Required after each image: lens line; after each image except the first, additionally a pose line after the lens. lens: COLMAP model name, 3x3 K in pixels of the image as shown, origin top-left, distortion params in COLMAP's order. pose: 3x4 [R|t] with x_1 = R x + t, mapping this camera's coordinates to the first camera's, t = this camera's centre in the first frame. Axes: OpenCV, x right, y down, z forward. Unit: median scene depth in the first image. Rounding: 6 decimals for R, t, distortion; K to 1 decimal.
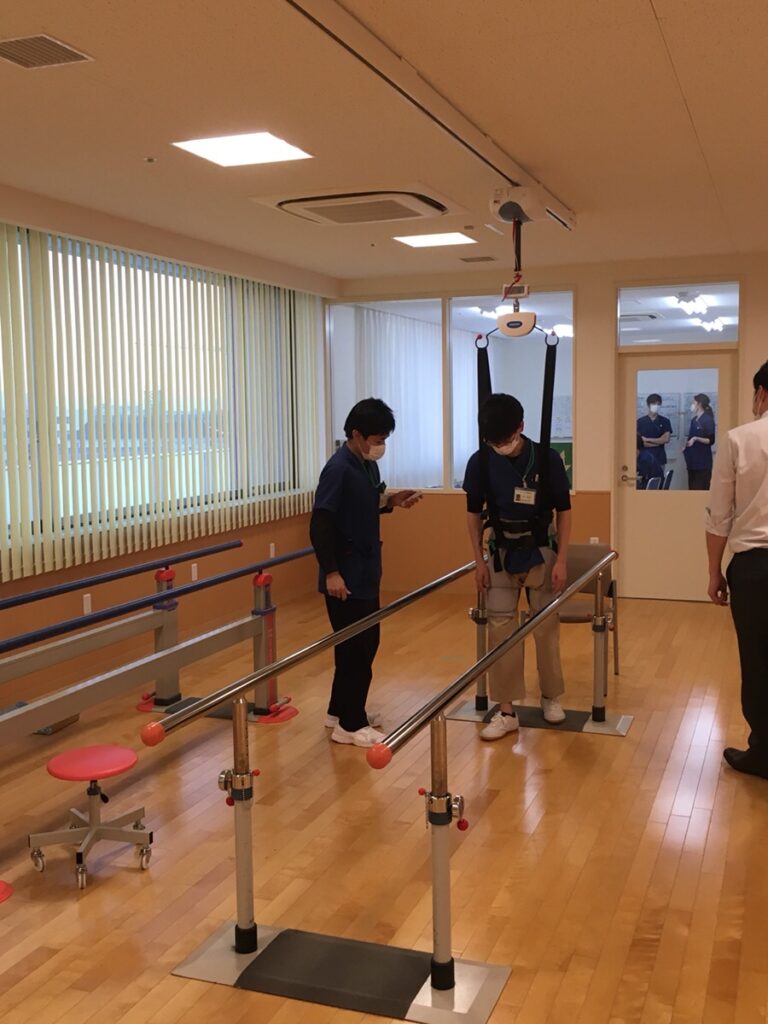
lens RADIAL K [[1068.1, 0, 387.1], [0, 1068.1, 494.8], [0, 0, 1]] dist [0.091454, -0.136427]
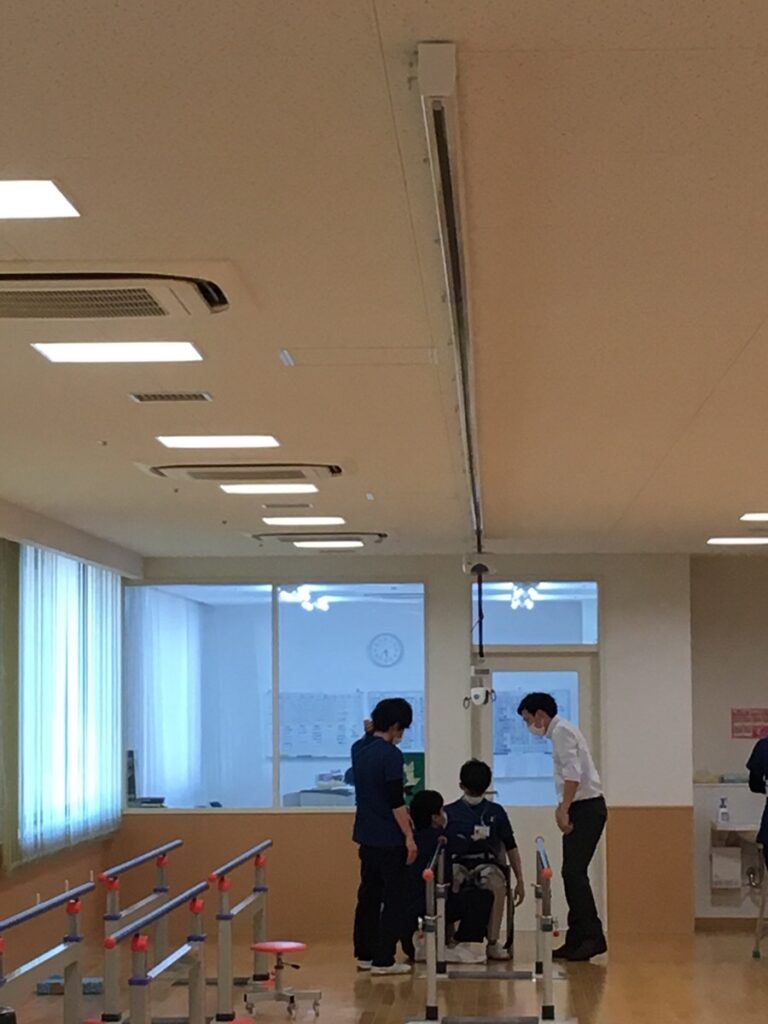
lens RADIAL K [[3091.0, 0, 384.0], [0, 3091.0, 512.0], [0, 0, 1]] dist [-0.040607, 0.073462]
pose [[0.948413, 0.026177, 0.315956, -1.383132], [0.019788, 0.989755, -0.141400, 0.237435], [-0.316420, 0.140358, 0.938178, -2.902027]]
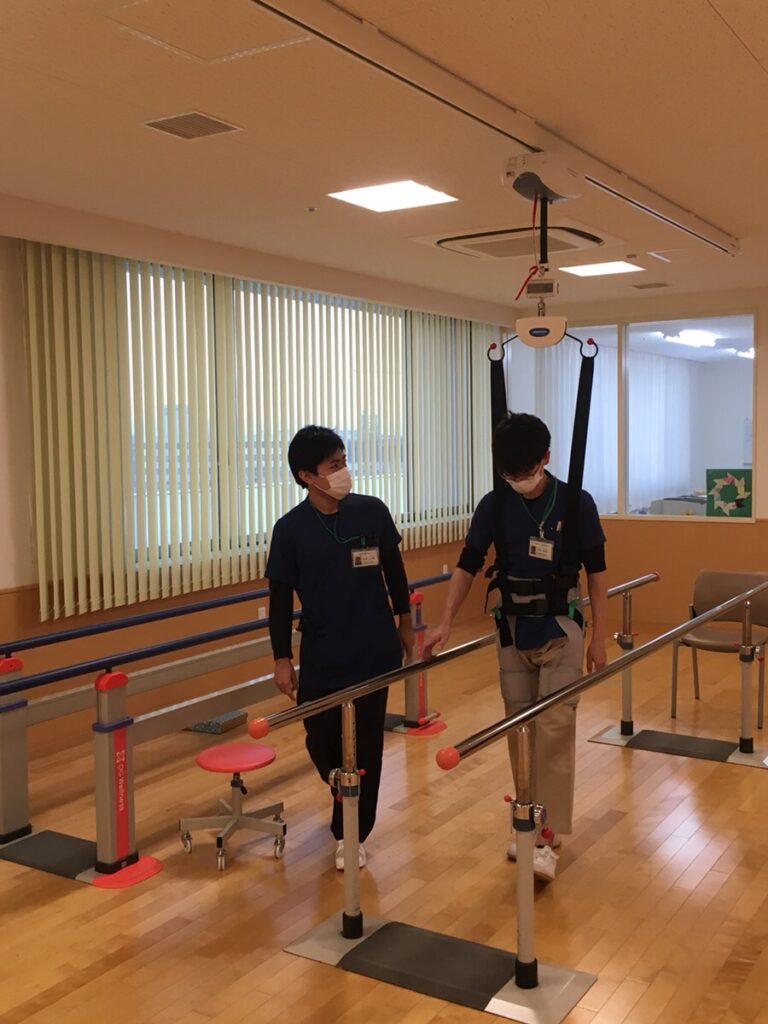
lens RADIAL K [[1068.1, 0, 387.1], [0, 1068.1, 494.8], [0, 0, 1]] dist [0.091454, -0.136427]
pose [[0.980232, 0.009973, -0.197602, 0.084899], [-0.014410, 0.999675, -0.021031, -0.000038], [0.197328, 0.023462, 0.980057, -0.050666]]
